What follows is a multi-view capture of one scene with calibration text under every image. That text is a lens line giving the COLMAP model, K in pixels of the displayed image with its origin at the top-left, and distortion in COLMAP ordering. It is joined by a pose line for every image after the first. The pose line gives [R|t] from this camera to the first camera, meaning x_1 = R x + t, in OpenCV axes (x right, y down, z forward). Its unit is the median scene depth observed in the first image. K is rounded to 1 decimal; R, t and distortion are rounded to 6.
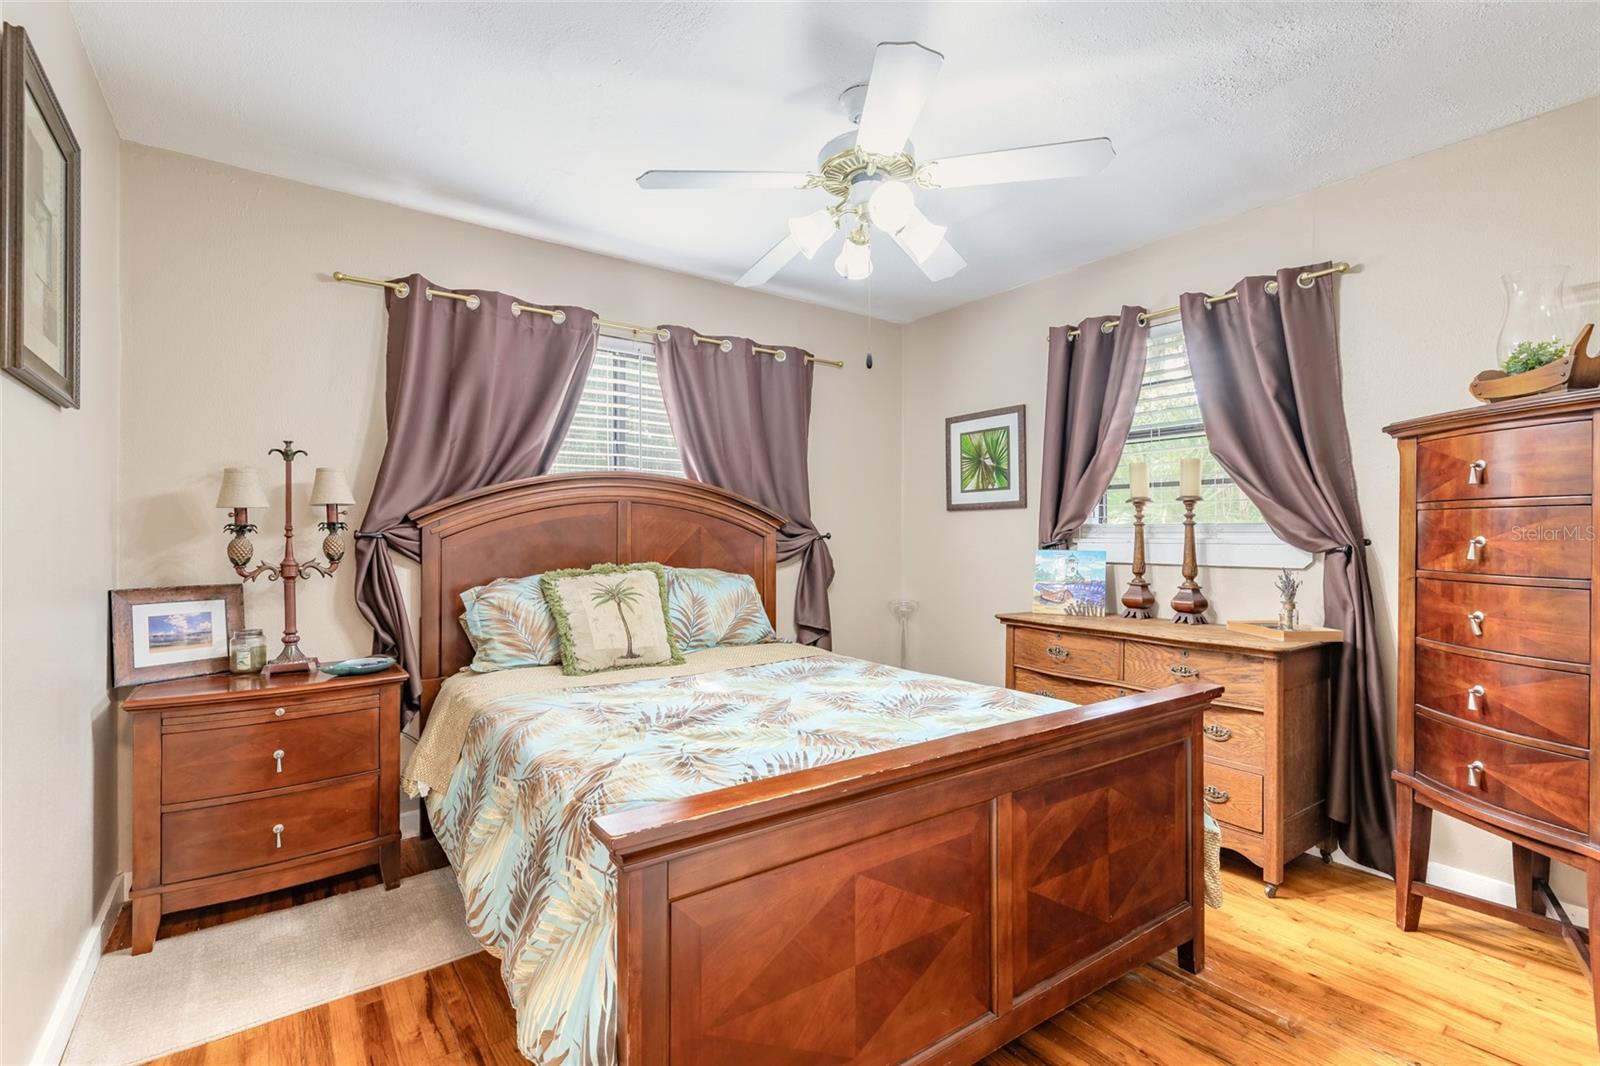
lens RADIAL K [[729.2, 0, 792.9], [0, 729.2, 533.6], [0, 0, 1]] dist [0.010617, 0.000261]
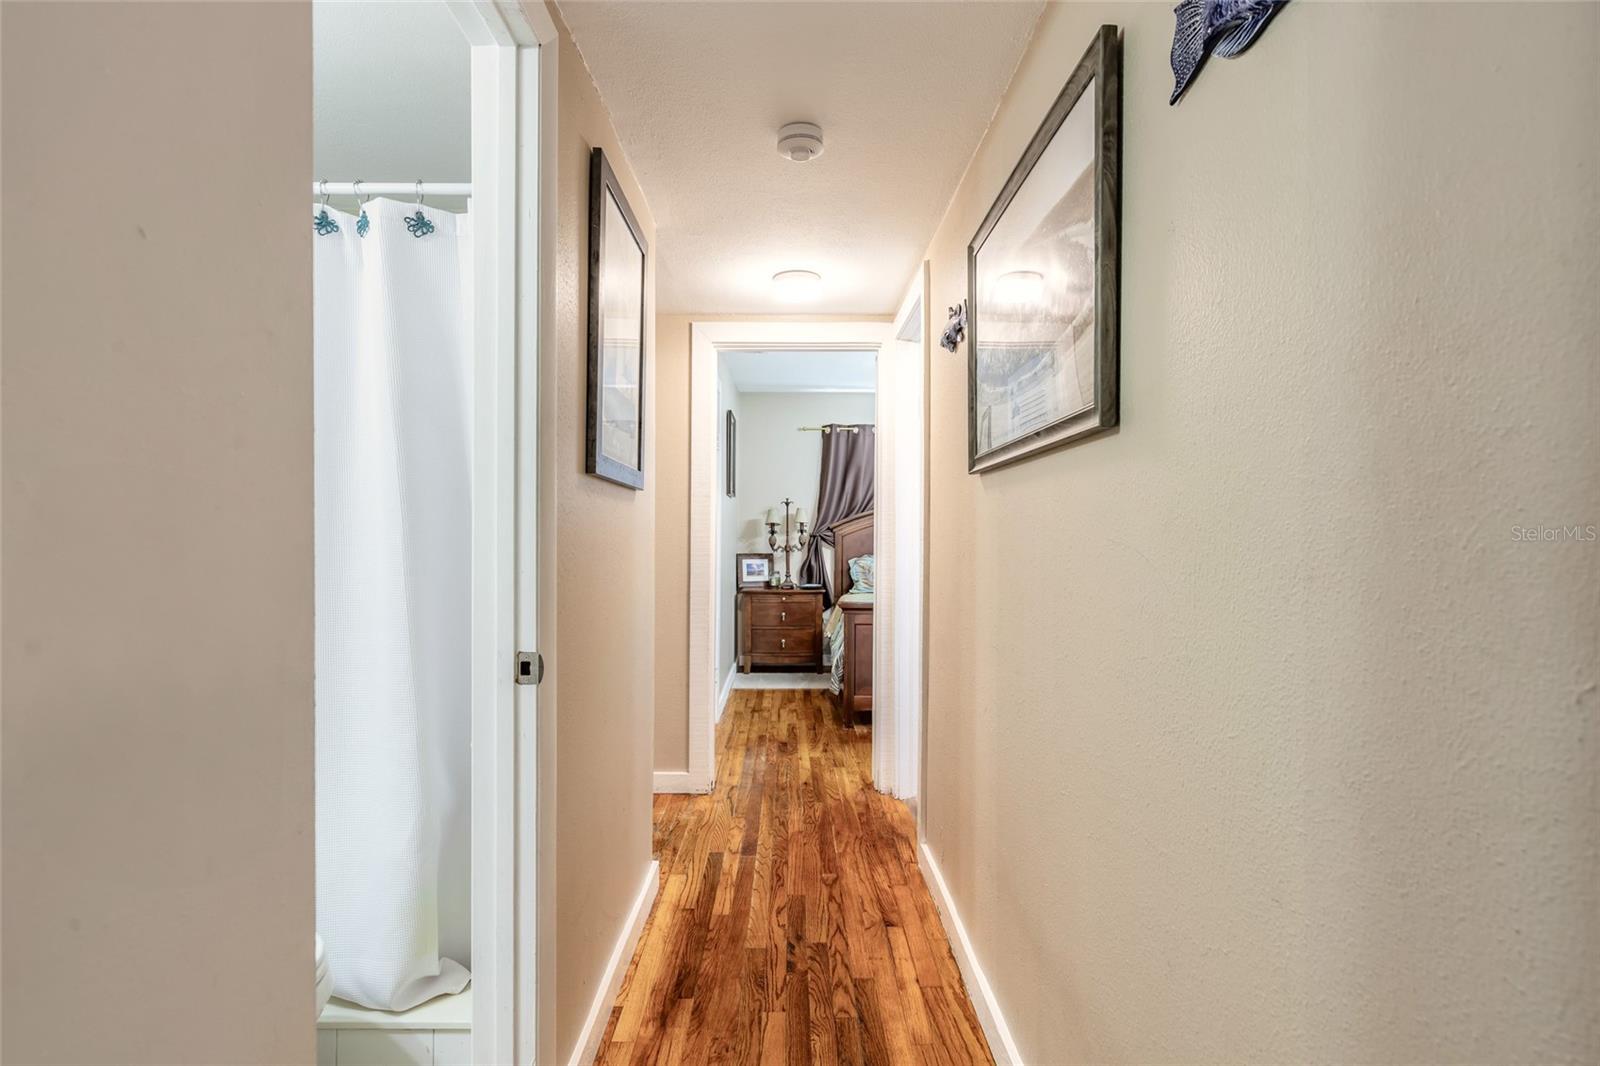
lens RADIAL K [[787.2, 0, 798.1], [0, 787.2, 534.7], [0, 0, 1]] dist [-0.000146, 0.000000]
pose [[0.816491, 0.004584, -0.577340, 0.943276], [-0.001422, 0.999981, 0.005929, -0.014903], [0.577357, -0.004020, 0.816482, -1.241302]]
